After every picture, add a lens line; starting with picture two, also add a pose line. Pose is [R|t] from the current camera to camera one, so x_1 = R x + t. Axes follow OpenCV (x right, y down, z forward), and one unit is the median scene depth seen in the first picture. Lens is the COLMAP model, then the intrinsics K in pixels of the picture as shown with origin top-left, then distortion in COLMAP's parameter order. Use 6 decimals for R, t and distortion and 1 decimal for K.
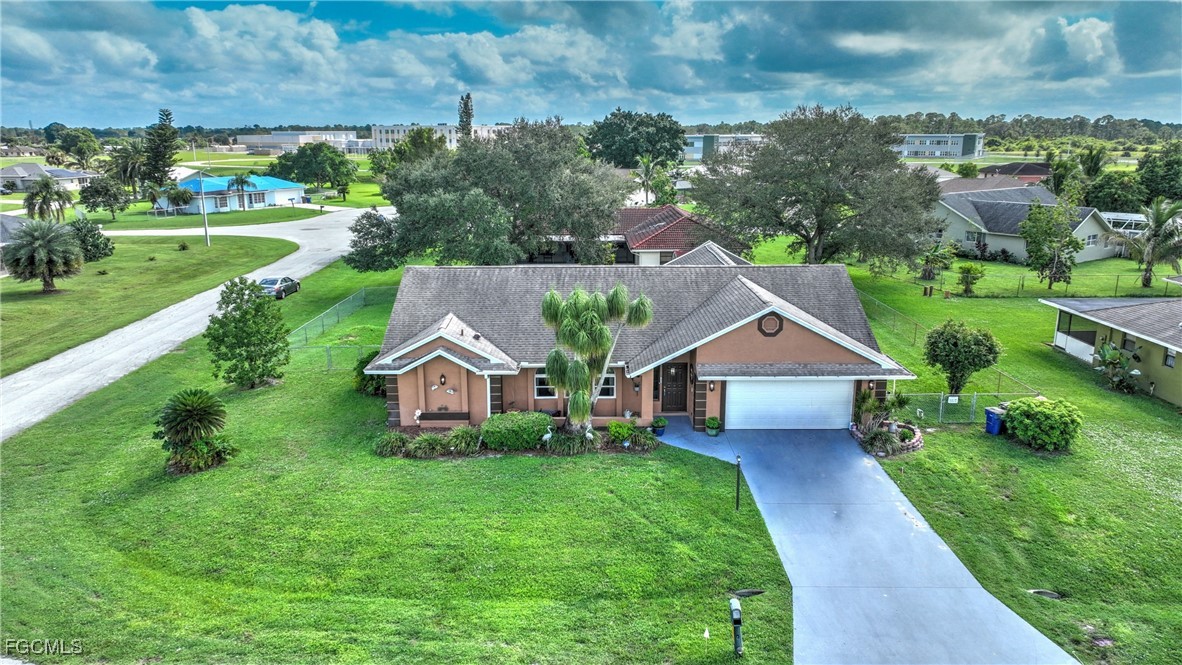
lens RADIAL K [[850.1, 0, 588.1], [0, 850.1, 333.5], [0, 0, 1]] dist [0.005724, 0.001575]
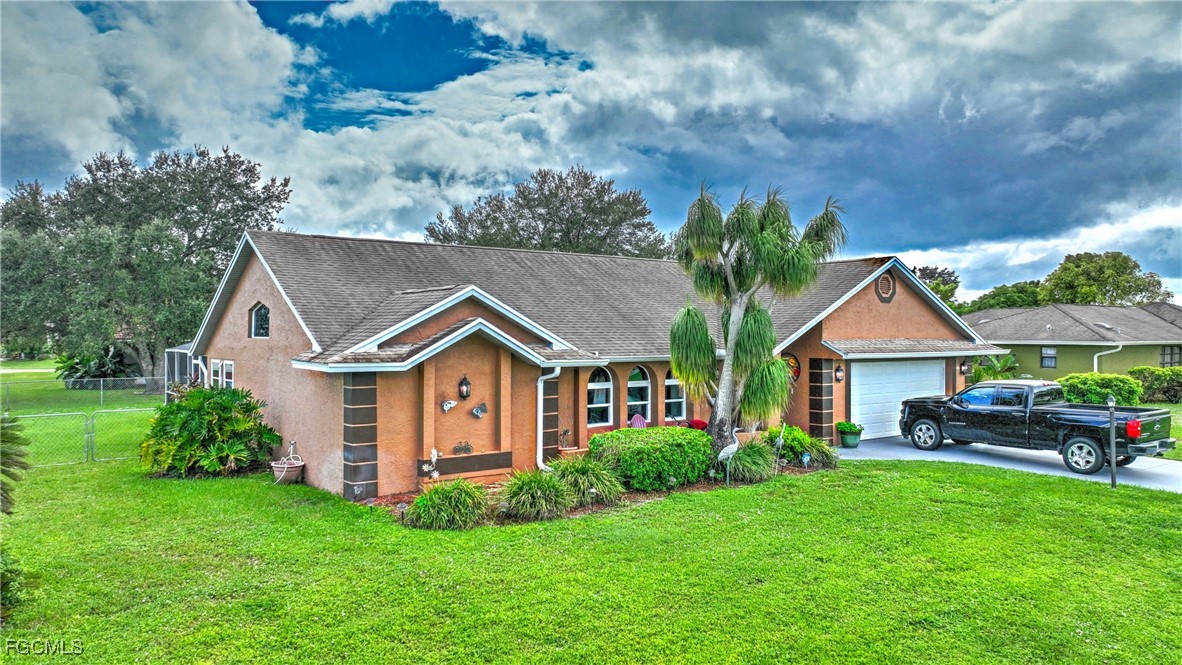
lens RADIAL K [[850.1, 0, 591.8], [0, 850.1, 331.8], [0, 0, 1]] dist [0.005724, 0.001575]
pose [[0.803002, 0.003023, 0.595968, -0.418841], [0.138676, 0.971591, -0.191779, 0.131241], [-0.579617, 0.236645, 0.779771, 0.569396]]
